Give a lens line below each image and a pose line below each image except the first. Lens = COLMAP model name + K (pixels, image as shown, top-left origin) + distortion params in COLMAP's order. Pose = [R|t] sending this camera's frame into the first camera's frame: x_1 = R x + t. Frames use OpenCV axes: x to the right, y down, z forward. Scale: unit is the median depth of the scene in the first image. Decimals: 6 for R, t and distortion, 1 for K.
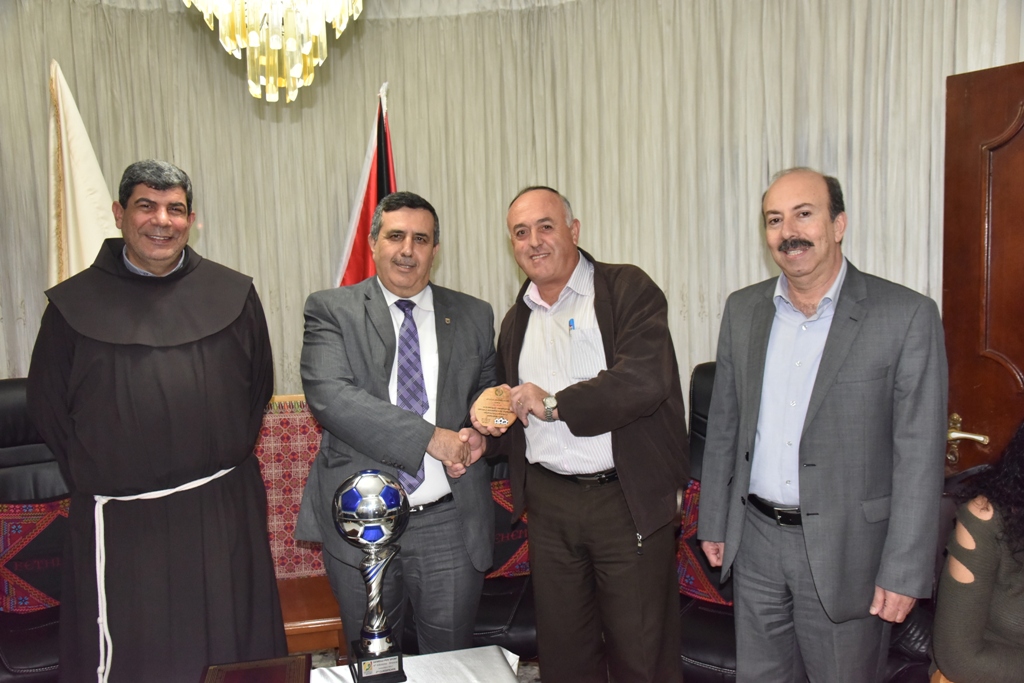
lens RADIAL K [[868.7, 0, 529.9], [0, 868.7, 342.1], [0, 0, 1]] dist [-0.023729, 0.047716]
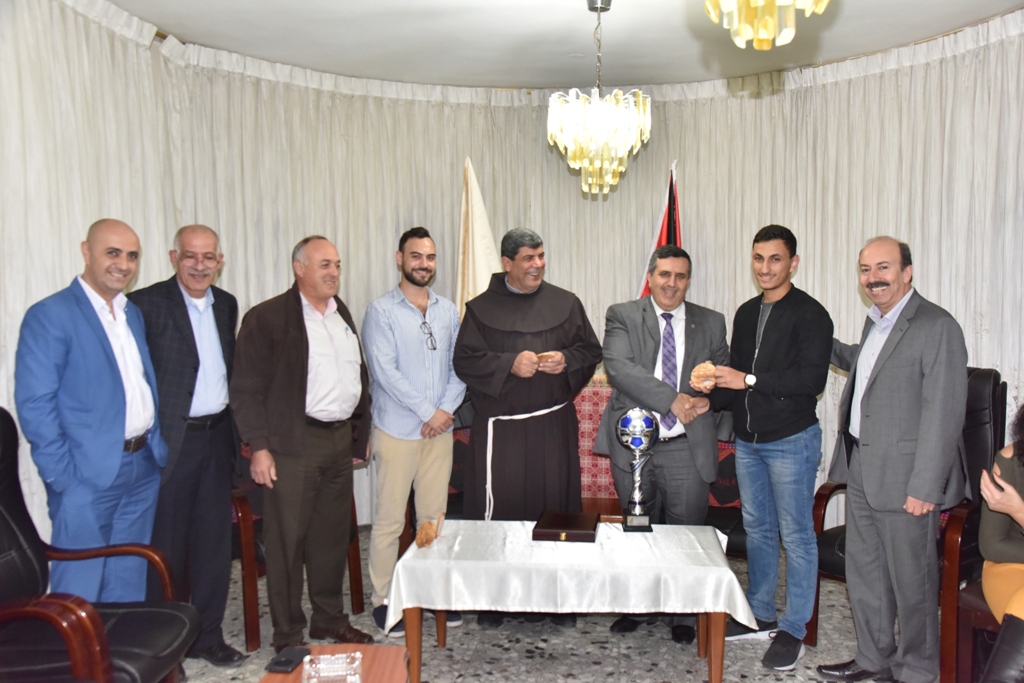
lens RADIAL K [[945.6, 0, 527.1], [0, 945.6, 346.6], [0, 0, 1]] dist [0.027182, 0.000000]
pose [[0.933048, 0.042230, -0.357266, 0.153095], [-0.049488, 0.998712, -0.011193, 0.031246], [0.356333, 0.028124, 0.933936, -0.464958]]
